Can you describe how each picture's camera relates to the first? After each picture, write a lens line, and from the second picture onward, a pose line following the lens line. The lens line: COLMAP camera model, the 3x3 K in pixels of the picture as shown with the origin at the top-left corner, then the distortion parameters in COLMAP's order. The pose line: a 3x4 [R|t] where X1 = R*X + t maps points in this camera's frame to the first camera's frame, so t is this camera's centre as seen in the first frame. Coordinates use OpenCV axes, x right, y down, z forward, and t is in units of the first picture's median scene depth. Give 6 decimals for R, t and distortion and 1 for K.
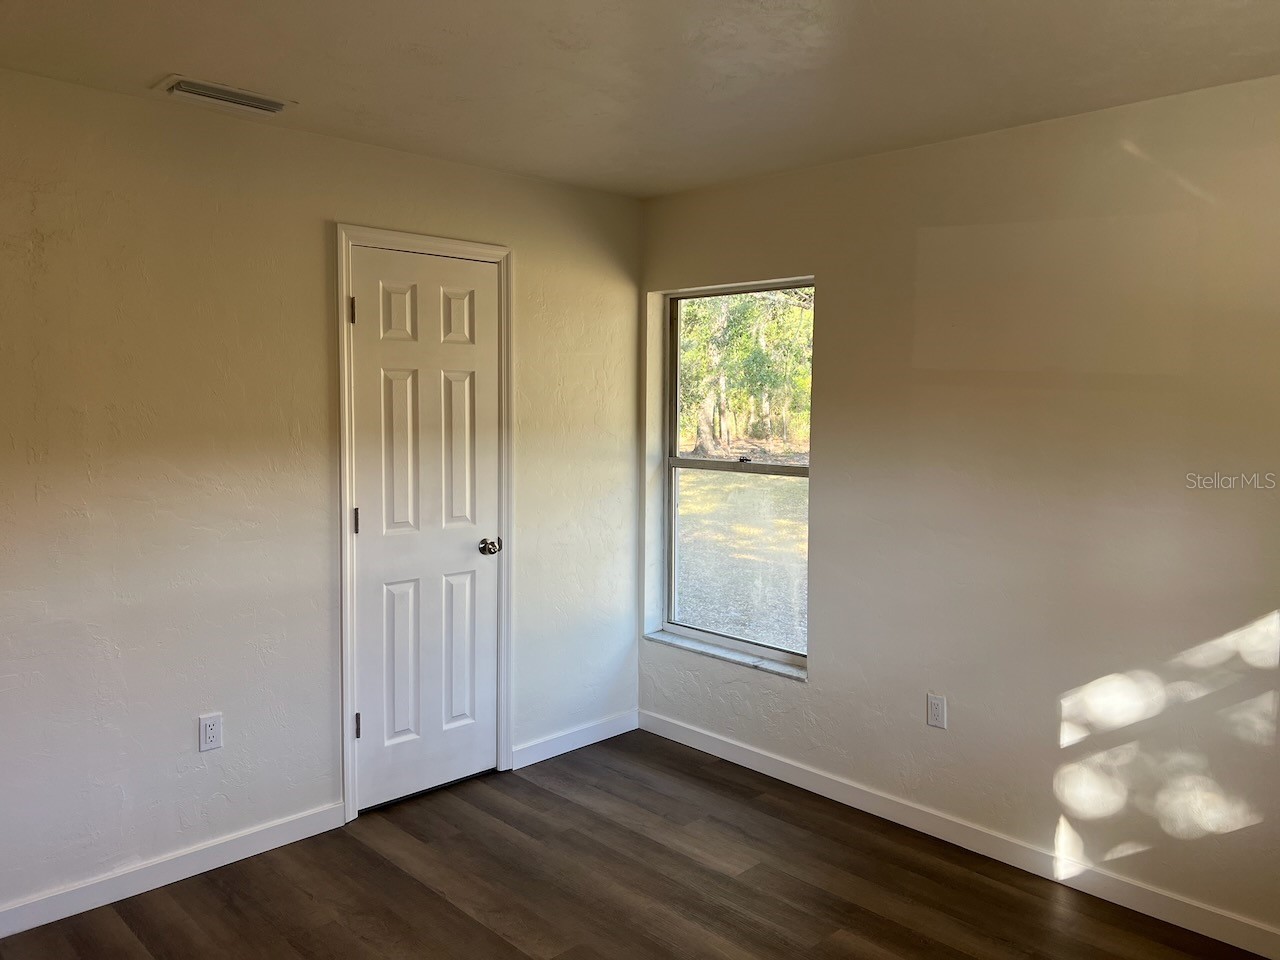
lens RADIAL K [[948.9, 0, 625.9], [0, 948.9, 458.7], [0, 0, 1]] dist [0.001856, -0.001810]
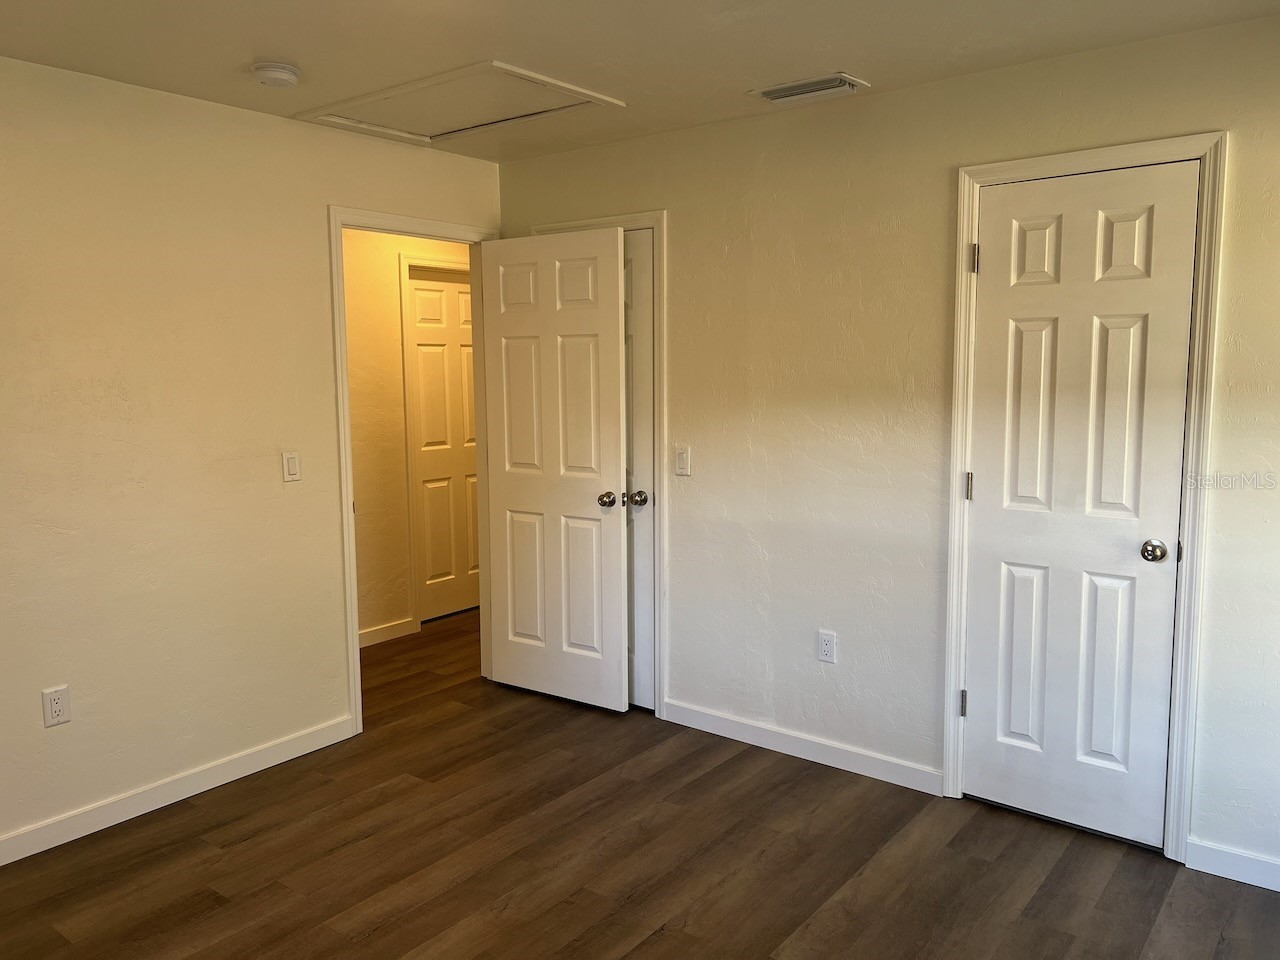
lens RADIAL K [[948.9, 0, 625.9], [0, 948.9, 458.7], [0, 0, 1]] dist [0.001856, -0.001810]
pose [[0.128163, 0.094408, -0.987249, 0.571771], [-0.047920, 0.994886, 0.088917, -0.027139], [0.990595, 0.035913, 0.132032, 0.527281]]
